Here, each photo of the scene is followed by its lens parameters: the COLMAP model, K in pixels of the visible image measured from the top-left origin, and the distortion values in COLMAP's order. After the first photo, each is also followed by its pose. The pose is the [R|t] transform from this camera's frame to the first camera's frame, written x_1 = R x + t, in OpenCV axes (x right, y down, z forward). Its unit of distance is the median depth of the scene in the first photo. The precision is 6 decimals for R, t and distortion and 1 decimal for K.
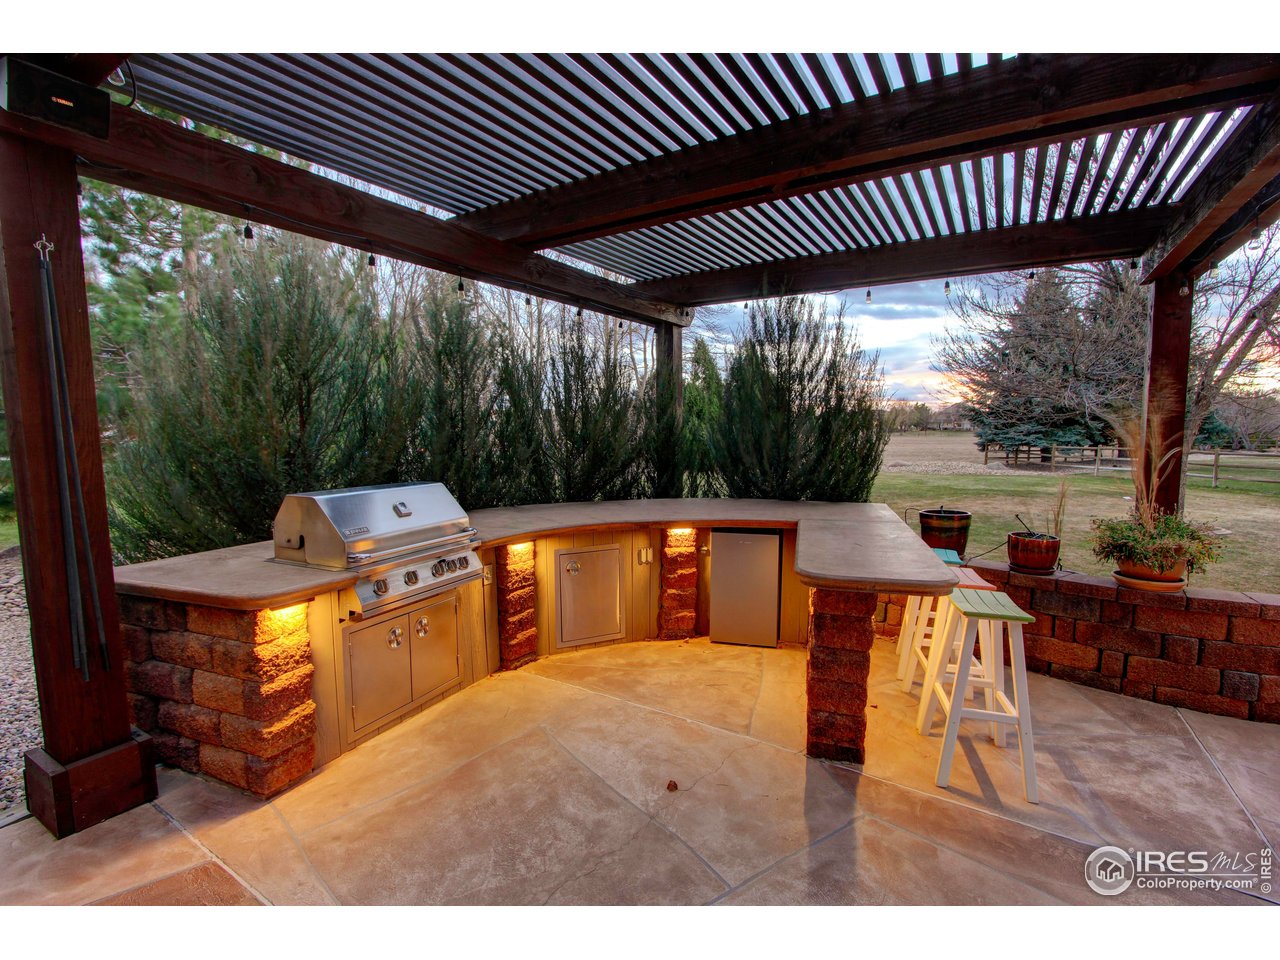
lens RADIAL K [[589.3, 0, 643.7], [0, 589.3, 485.6], [0, 0, 1]] dist [-0.018923, 0.002784]
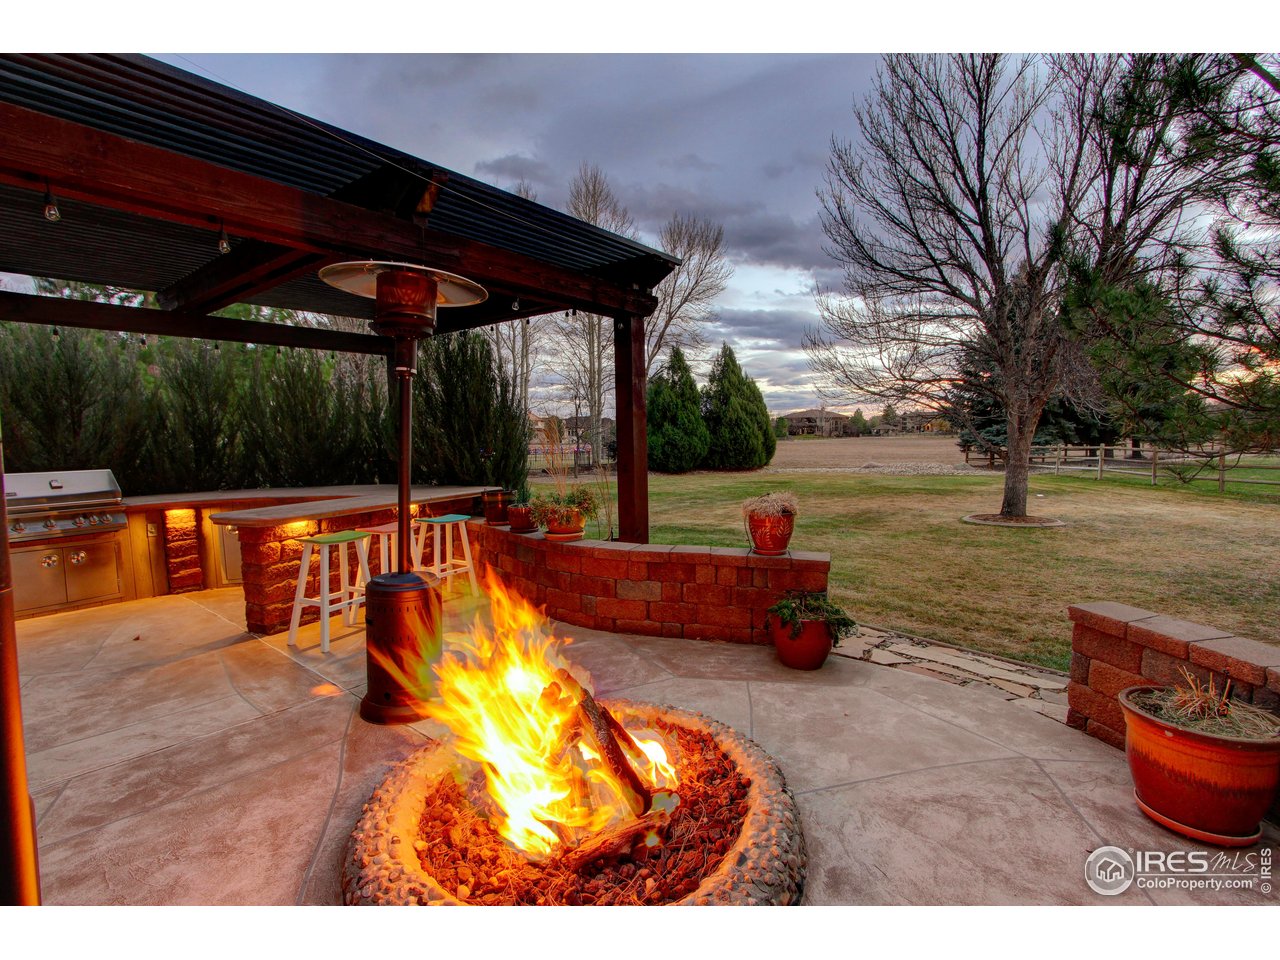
lens RADIAL K [[589.3, 0, 647.1], [0, 589.3, 490.4], [0, 0, 1]] dist [-0.018923, 0.002784]
pose [[0.995856, -0.003568, -0.090874, 1.032870], [0.003412, 0.999992, -0.001872, 0.050165], [0.090880, 0.001554, 0.995861, -0.347843]]
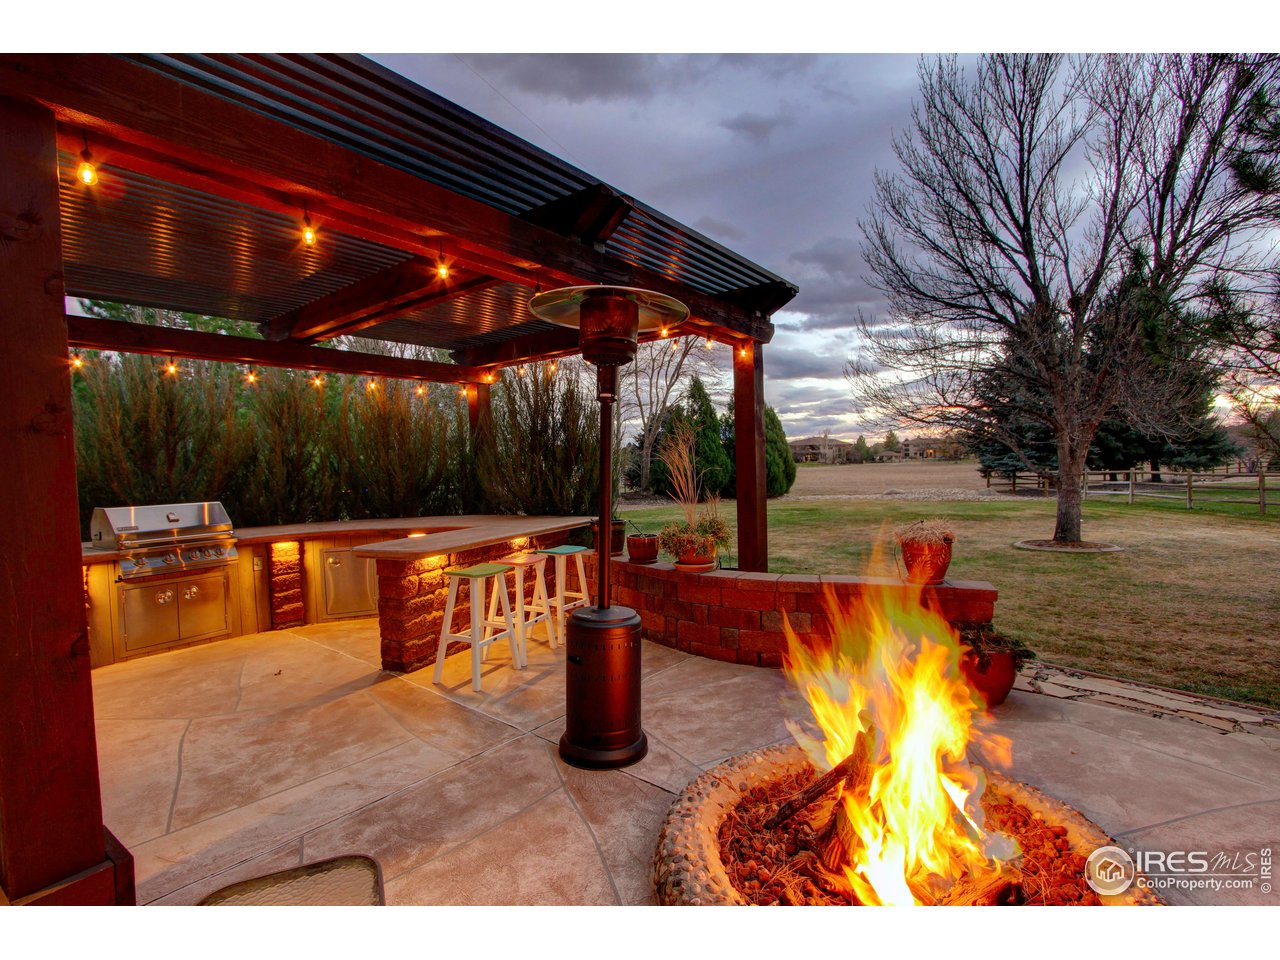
lens RADIAL K [[589.3, 0, 645.5], [0, 589.3, 488.9], [0, 0, 1]] dist [-0.018923, 0.002784]
pose [[0.995451, -0.016924, -0.093757, 0.763639], [0.011996, 0.998529, -0.052883, 0.047306], [0.094514, 0.051517, 0.994190, -0.346177]]
